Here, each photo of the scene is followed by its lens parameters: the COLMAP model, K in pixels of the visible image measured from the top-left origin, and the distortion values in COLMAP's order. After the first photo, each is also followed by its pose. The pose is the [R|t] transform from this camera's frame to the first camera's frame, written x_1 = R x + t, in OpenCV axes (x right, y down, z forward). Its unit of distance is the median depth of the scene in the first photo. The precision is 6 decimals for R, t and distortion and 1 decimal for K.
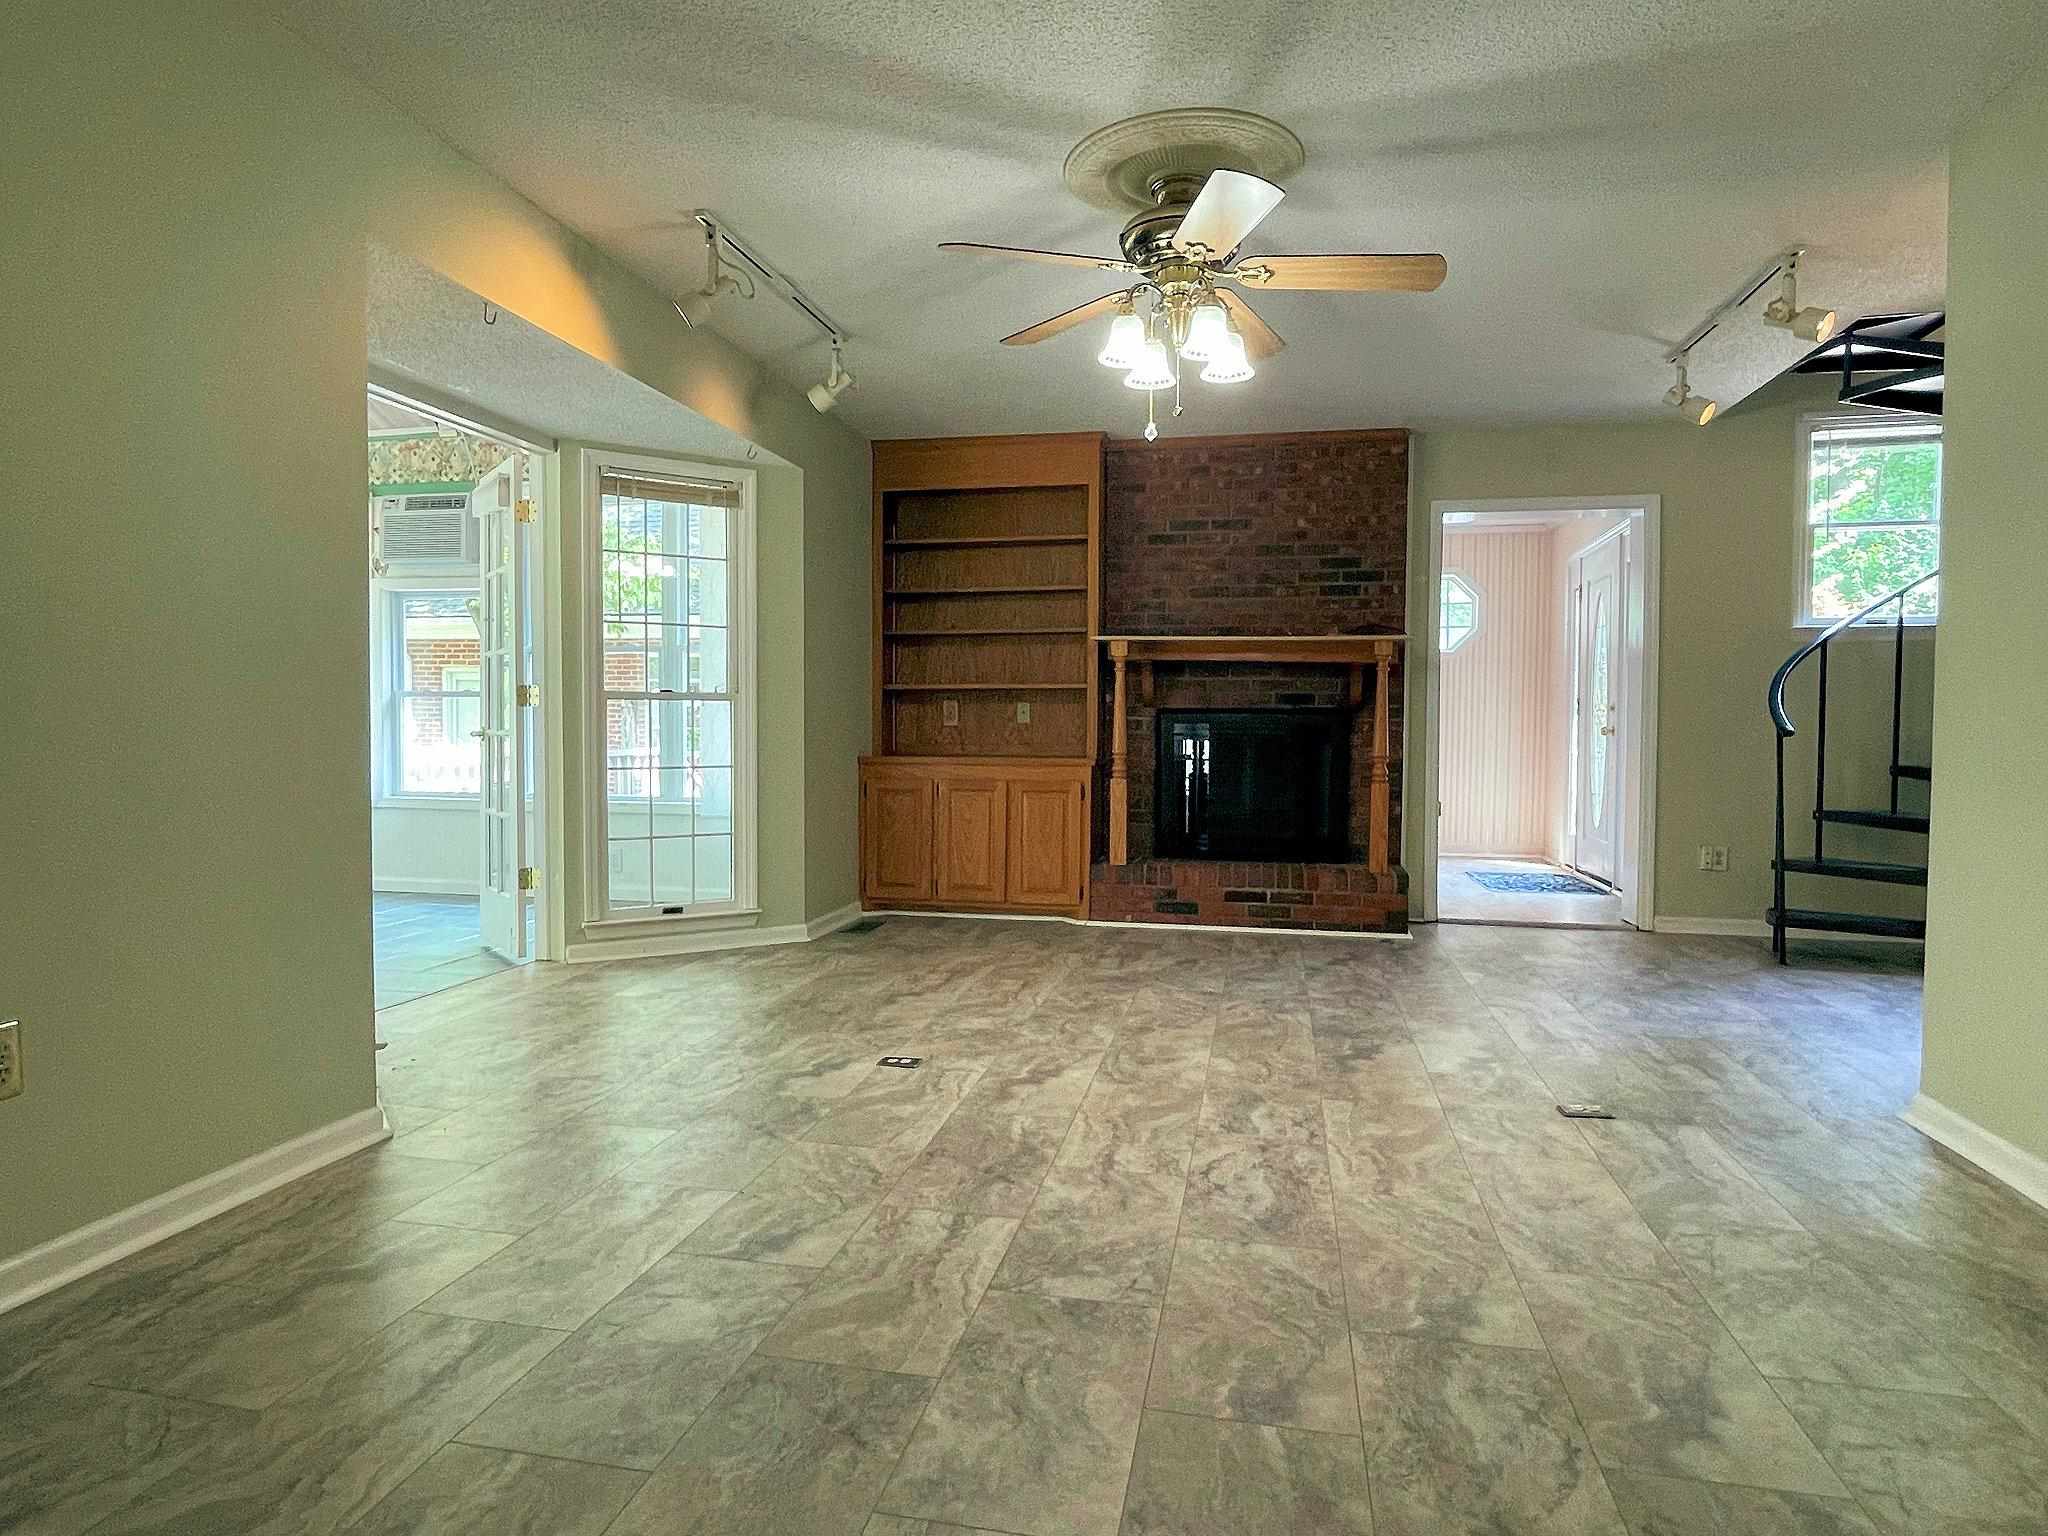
lens RADIAL K [[1173.7, 0, 1021.1], [0, 1173.7, 768.6], [0, 0, 1]] dist [-0.015791, -0.000374]
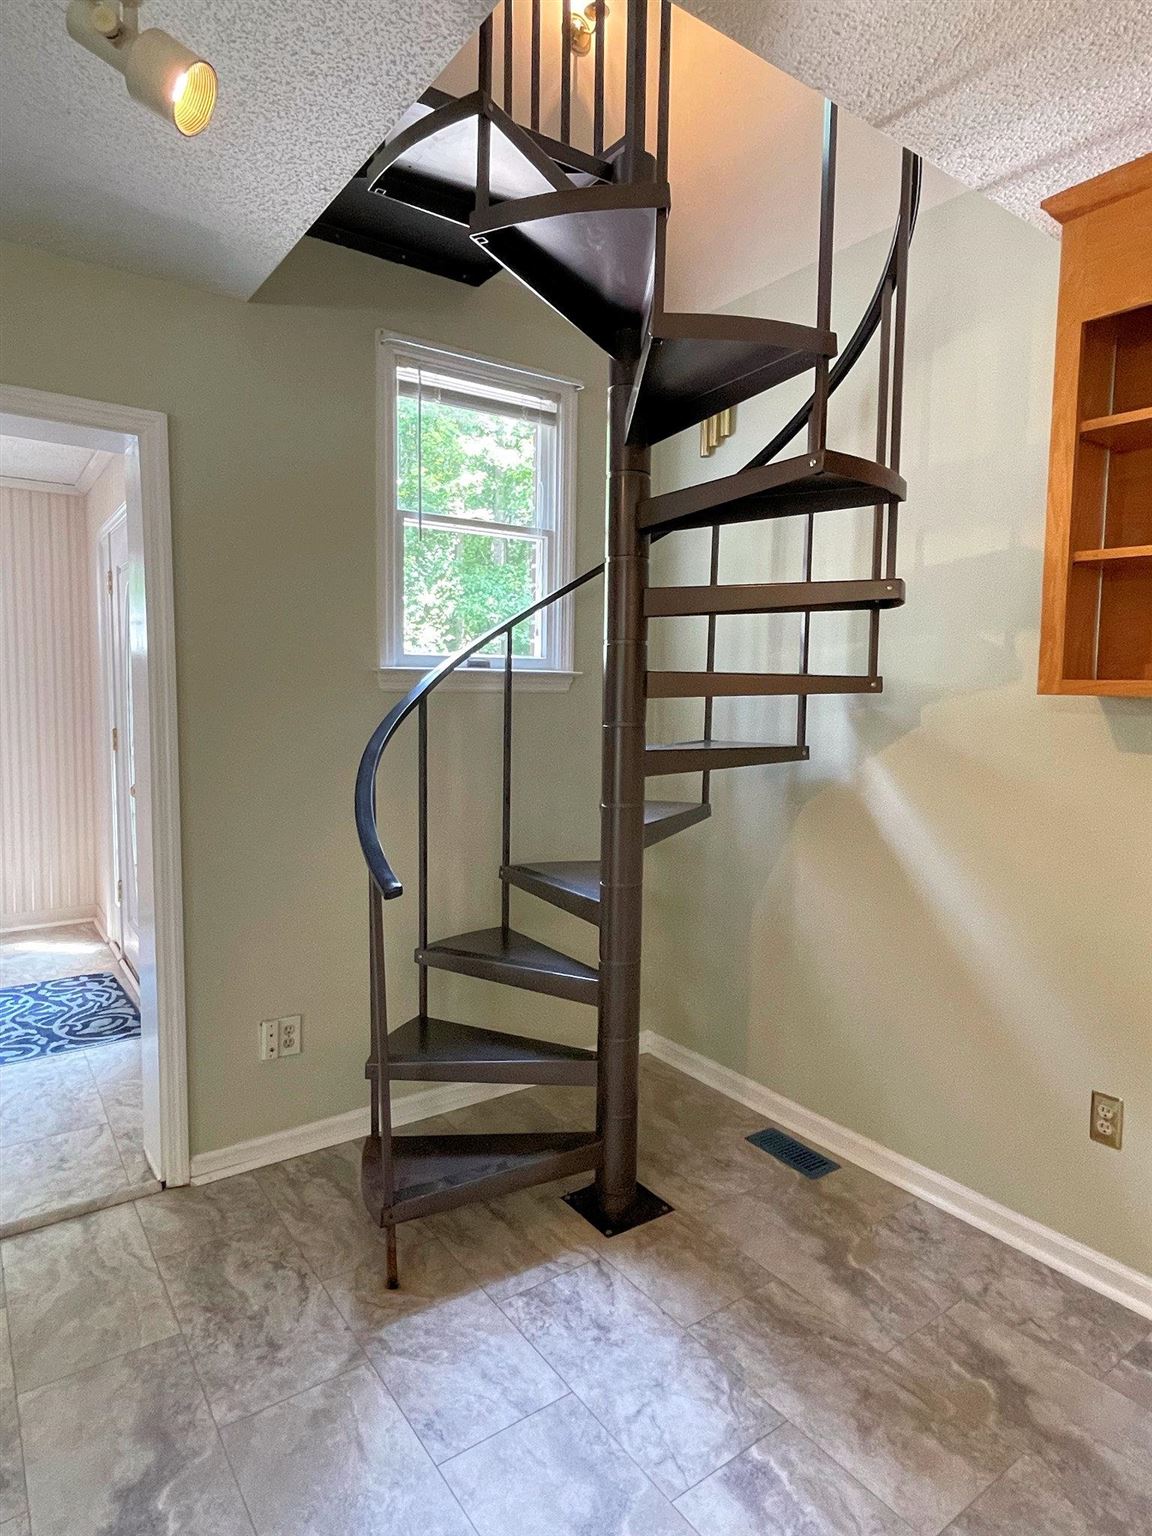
lens RADIAL K [[880.3, 0, 573.6], [0, 880.3, 765.4], [0, 0, 1]] dist [-0.015791, -0.000374]
pose [[0.663060, -0.063922, 0.745832, 0.369247], [0.013333, 0.997198, 0.073613, -0.102787], [-0.748447, -0.038866, 0.662055, 0.598269]]
